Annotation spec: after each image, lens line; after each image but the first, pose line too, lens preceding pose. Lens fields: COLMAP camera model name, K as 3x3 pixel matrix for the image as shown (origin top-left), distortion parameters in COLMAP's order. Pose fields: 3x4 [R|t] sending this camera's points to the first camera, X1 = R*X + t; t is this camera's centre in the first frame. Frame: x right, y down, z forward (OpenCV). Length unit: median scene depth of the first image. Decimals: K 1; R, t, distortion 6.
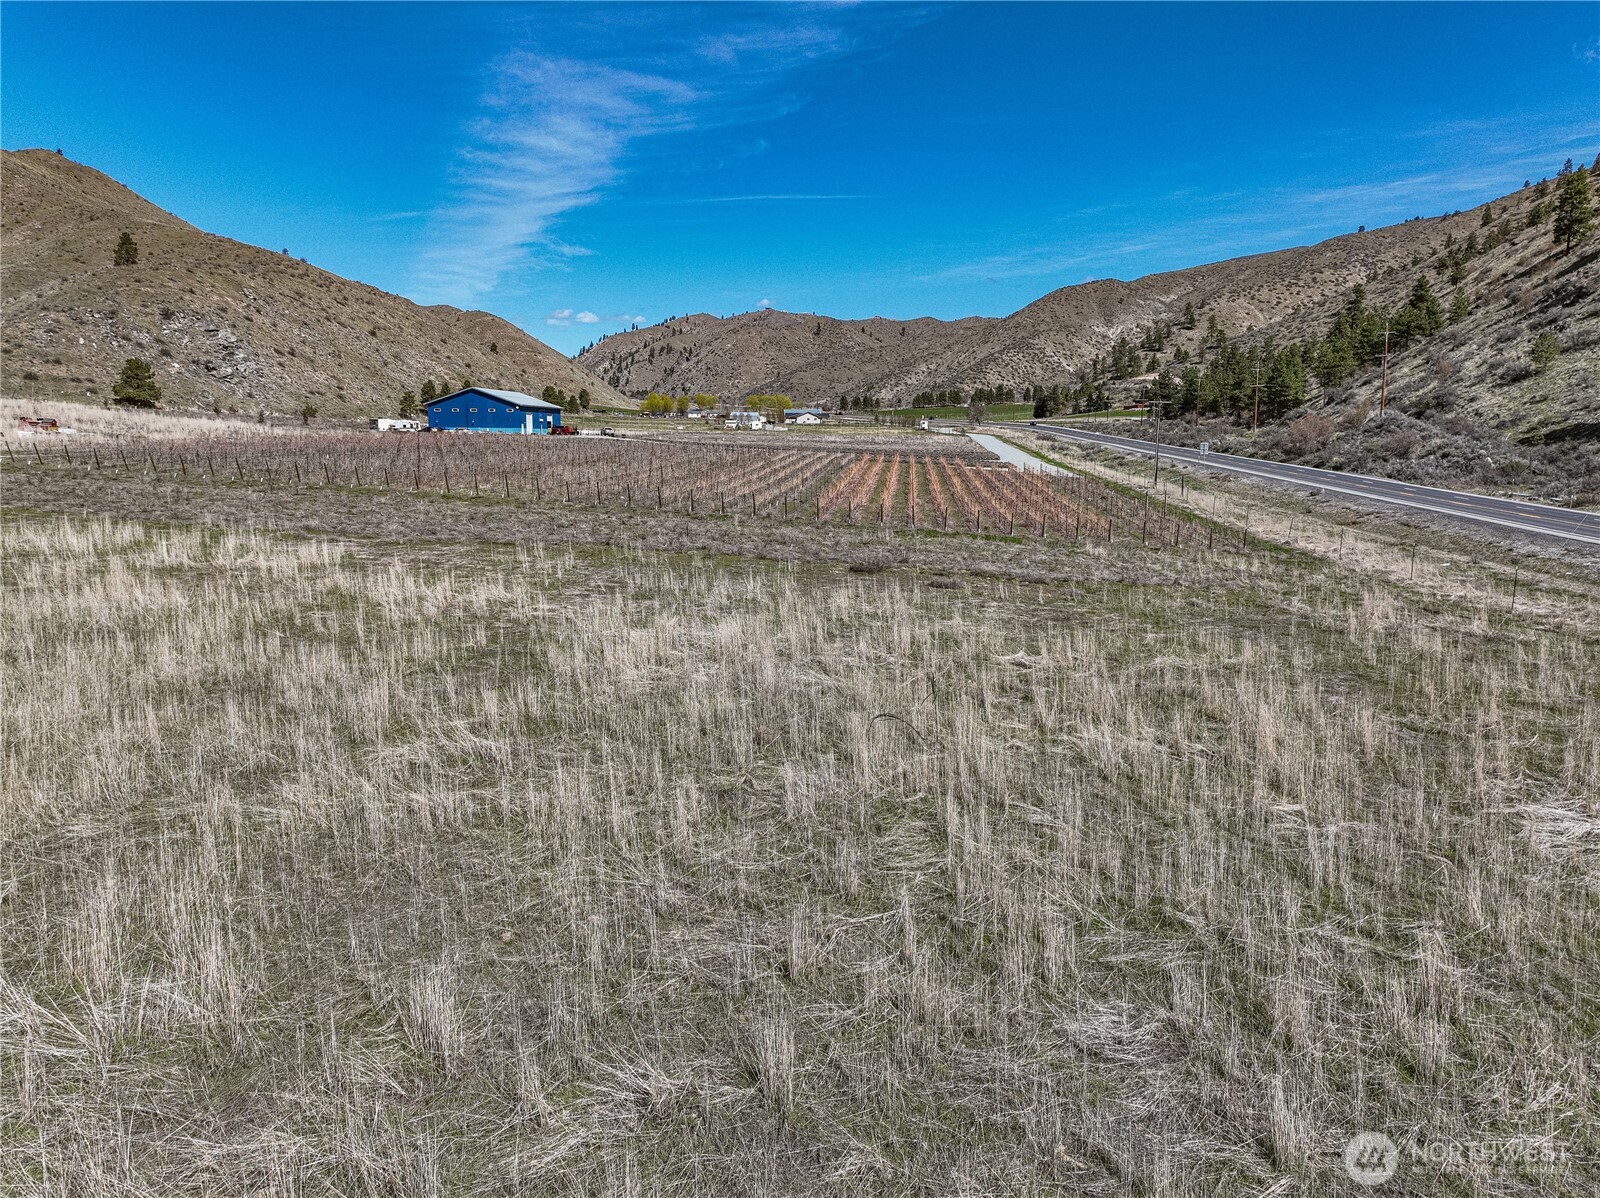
lens RADIAL K [[1133.2, 0, 802.2], [0, 1133.2, 591.3], [0, 0, 1]] dist [-0.005620, 0.021577]
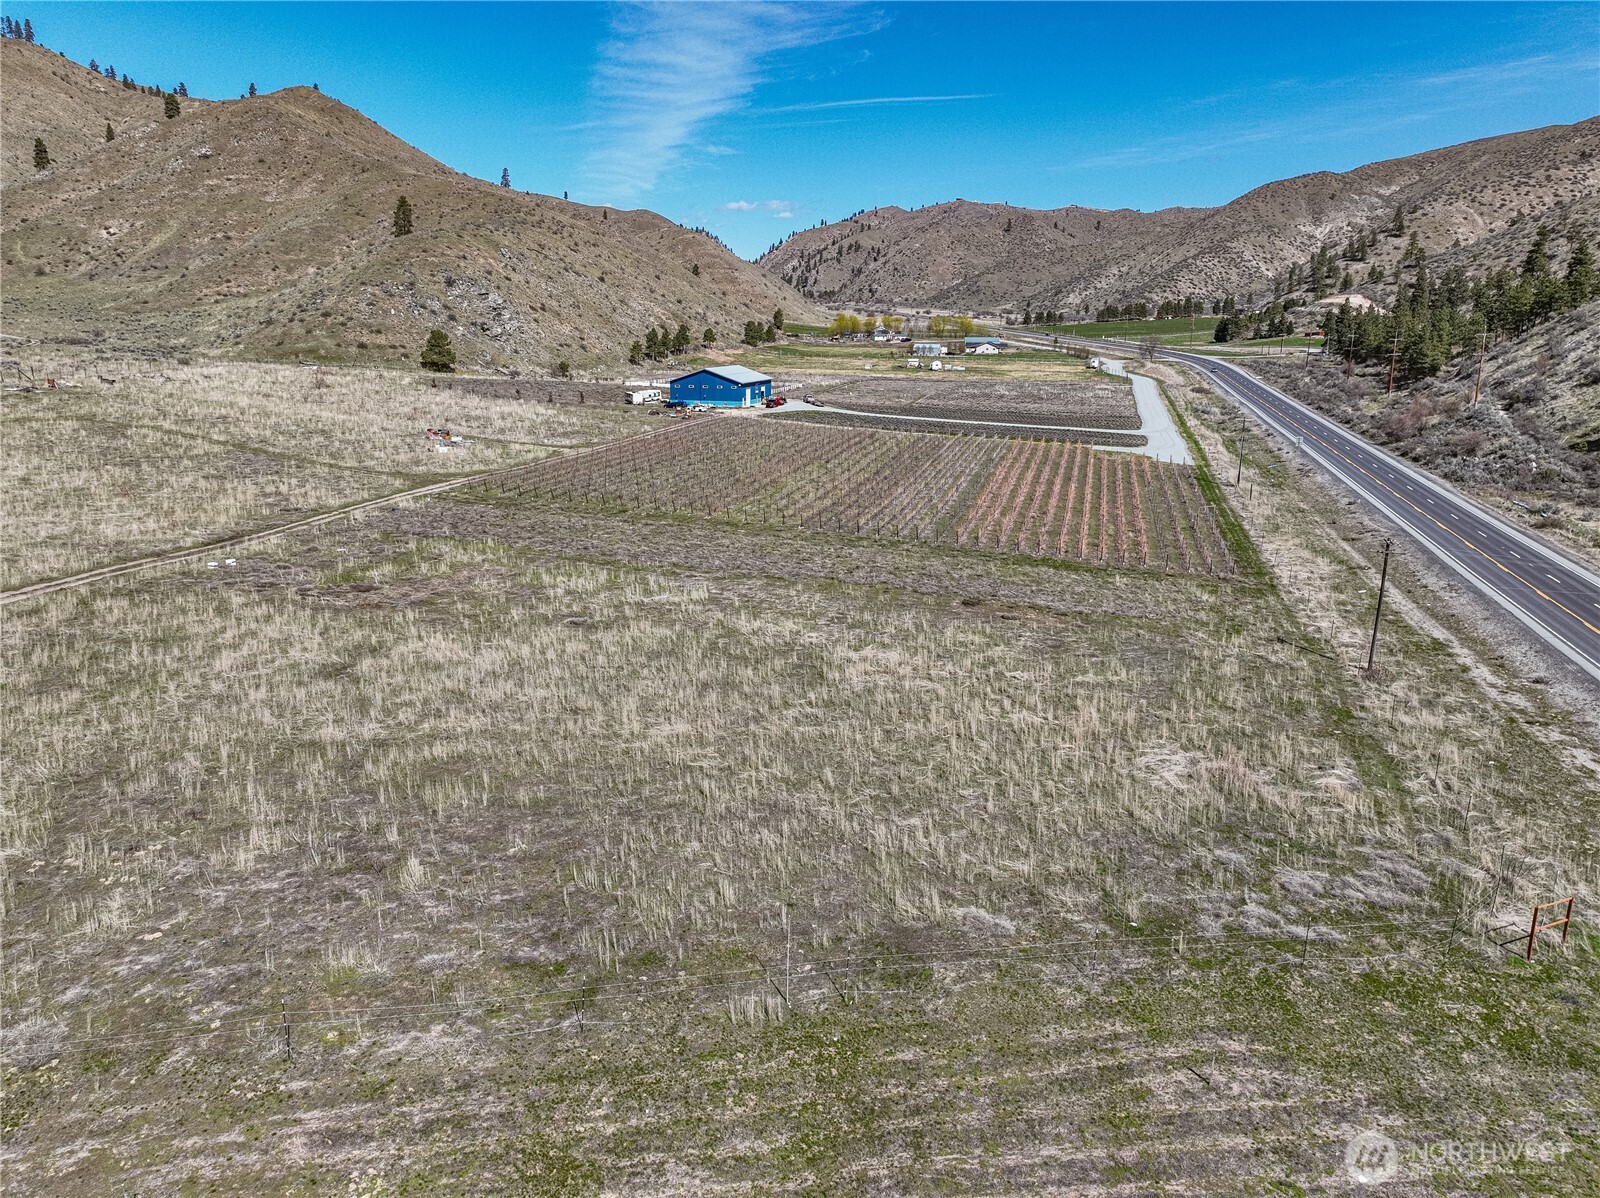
lens RADIAL K [[1133.2, 0, 802.2], [0, 1133.2, 591.3], [0, 0, 1]] dist [-0.005620, 0.021577]
pose [[0.987131, 0.037095, -0.155550, 0.007668], [-0.022364, 0.995187, 0.095405, -0.022536], [0.158340, -0.090698, 0.983210, -0.094302]]
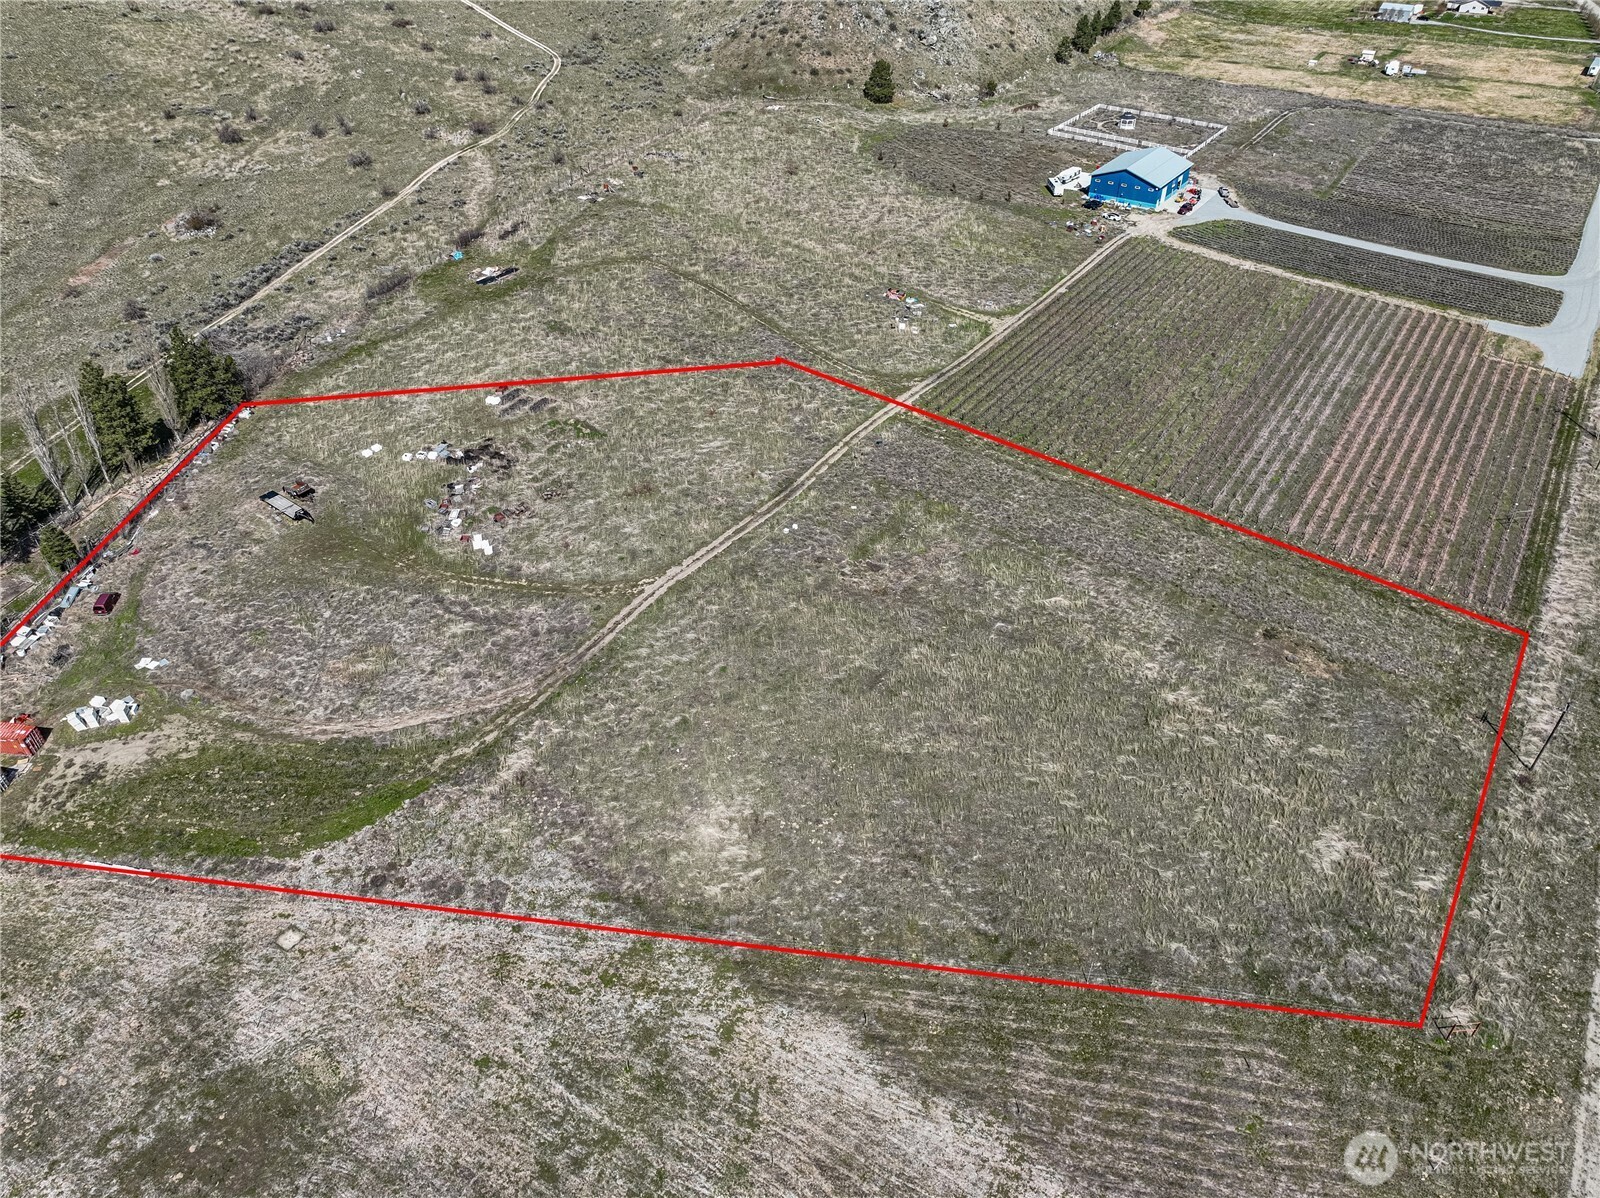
lens RADIAL K [[1133.2, 0, 802.2], [0, 1133.2, 591.3], [0, 0, 1]] dist [-0.005620, 0.021577]
pose [[0.882124, 0.275706, -0.381893, 0.008210], [-0.065600, 0.874797, 0.480028, -0.143129], [0.466426, -0.398392, 0.789766, -0.174762]]
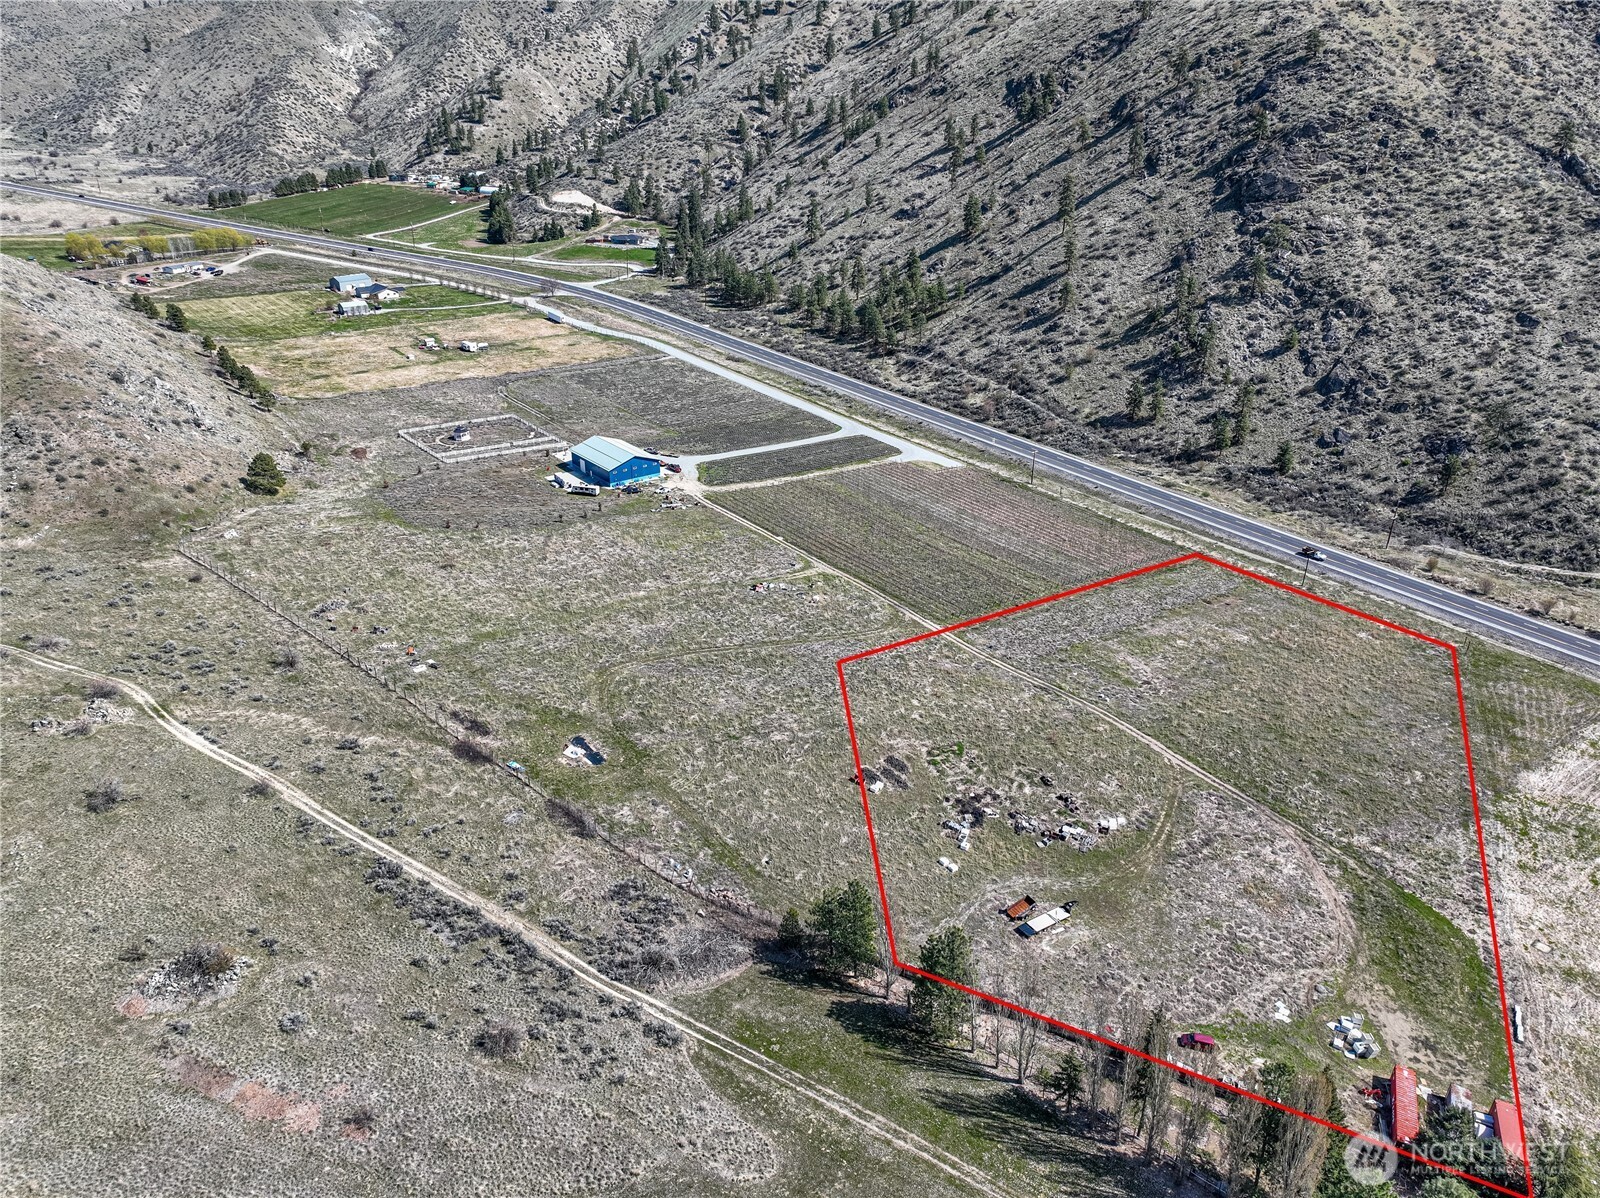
lens RADIAL K [[1133.2, 0, 802.2], [0, 1133.2, 591.3], [0, 0, 1]] dist [-0.005620, 0.021577]
pose [[0.723698, -0.283877, 0.629027, -0.485761], [0.085134, 0.941241, 0.326831, -0.203511], [-0.684846, -0.182976, 0.705341, -0.144268]]
